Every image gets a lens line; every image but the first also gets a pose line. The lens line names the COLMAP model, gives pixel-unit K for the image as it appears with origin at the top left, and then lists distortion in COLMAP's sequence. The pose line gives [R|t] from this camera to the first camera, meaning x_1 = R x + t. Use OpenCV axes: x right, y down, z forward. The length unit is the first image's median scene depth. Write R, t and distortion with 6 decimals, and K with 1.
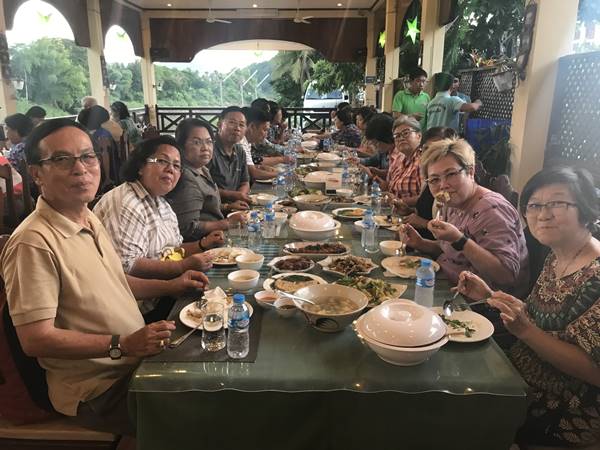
lens RADIAL K [[492.3, 0, 304.1], [0, 492.3, 226.2], [0, 0, 1]] dist [0.009716, -0.008426]
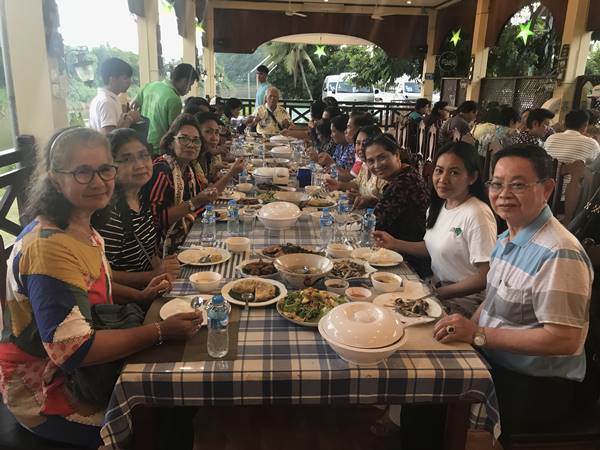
lens RADIAL K [[492.3, 0, 299.8], [0, 492.3, 224.4], [0, 0, 1]] dist [0.009716, -0.008426]
pose [[0.997271, 0.008618, 0.073317, -0.797163], [-0.009638, 0.999862, 0.013563, 0.005063], [-0.073190, -0.014233, 0.997216, -0.050504]]
